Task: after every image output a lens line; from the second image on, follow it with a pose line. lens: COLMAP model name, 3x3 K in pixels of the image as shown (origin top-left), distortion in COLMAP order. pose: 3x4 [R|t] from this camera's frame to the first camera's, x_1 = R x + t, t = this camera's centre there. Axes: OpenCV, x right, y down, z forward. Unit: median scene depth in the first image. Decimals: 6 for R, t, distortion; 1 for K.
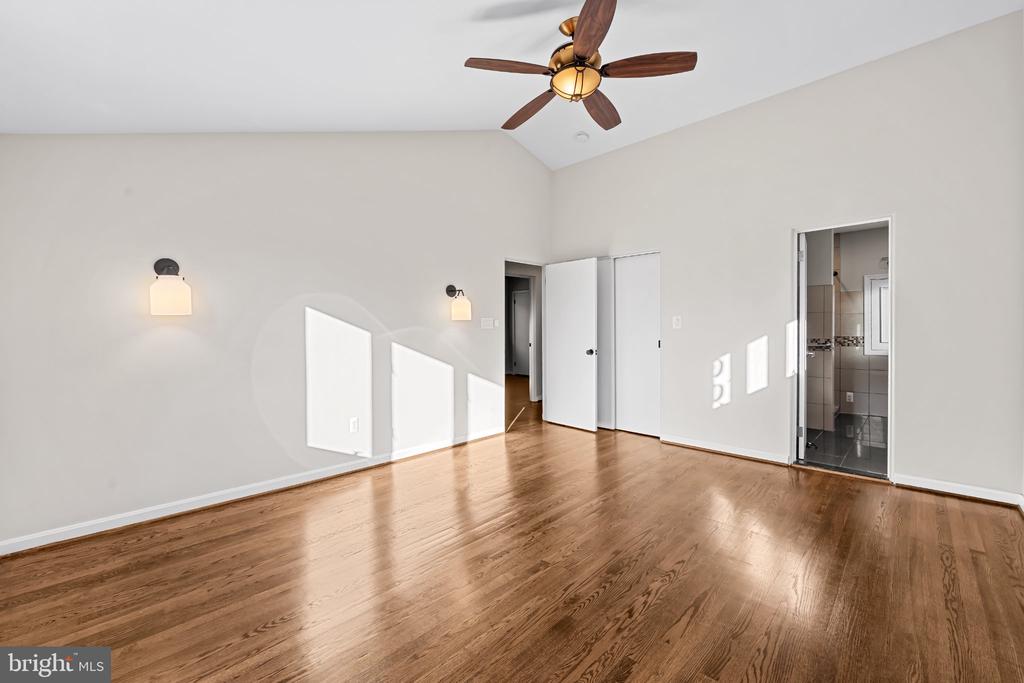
lens RADIAL K [[415.9, 0, 513.3], [0, 415.9, 331.8], [0, 0, 1]] dist [-0.004901, 0.000068]
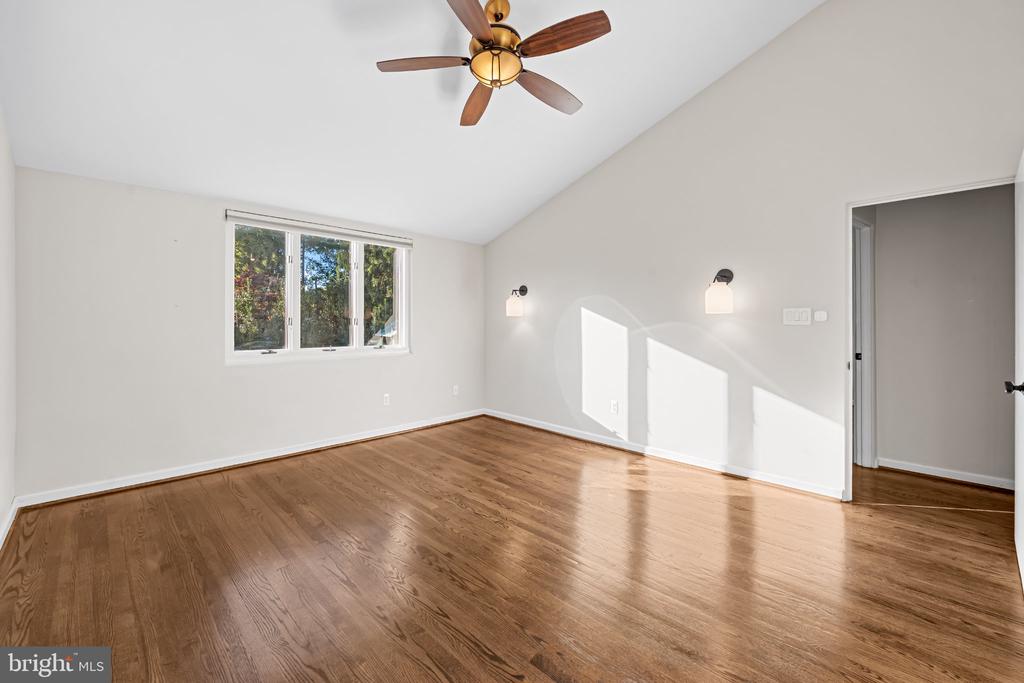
lens RADIAL K [[415.9, 0, 518.9], [0, 415.9, 325.2], [0, 0, 1]] dist [-0.004901, 0.000068]
pose [[-0.003839, 0.009486, -0.999948, 0.774787], [-0.008886, 0.999915, 0.009520, -0.012145], [0.999953, 0.008922, -0.003754, 0.739187]]
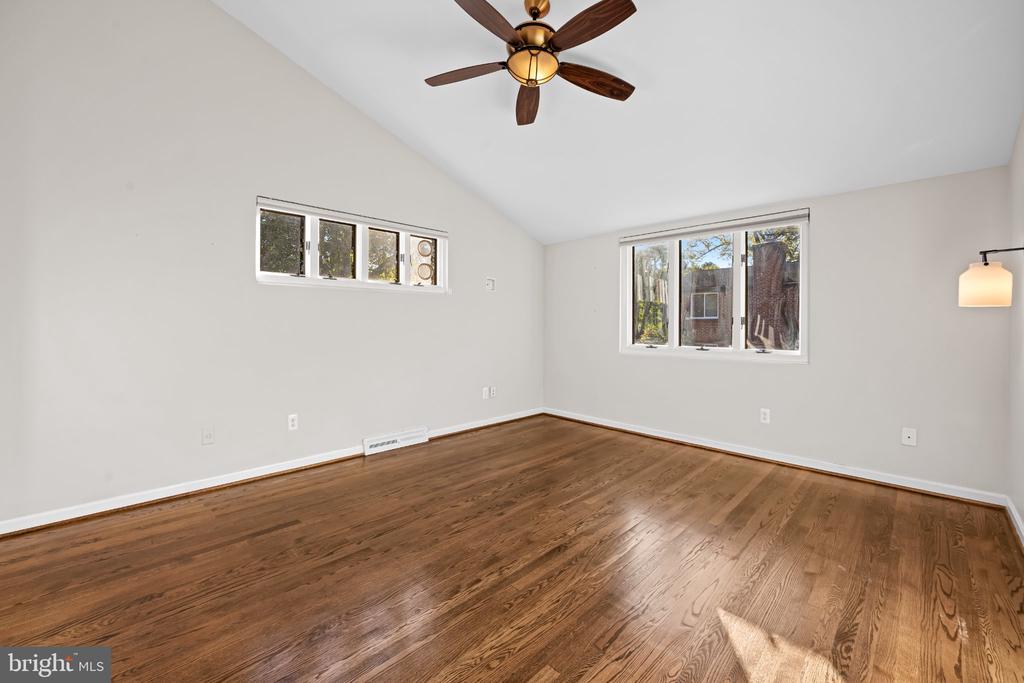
lens RADIAL K [[415.9, 0, 508.8], [0, 415.9, 324.6], [0, 0, 1]] dist [-0.004901, 0.000068]
pose [[-0.999822, 0.000174, 0.018858, 0.130084], [0.000387, 0.999936, 0.011301, -0.008604], [-0.018854, 0.011306, -0.999758, 1.372871]]
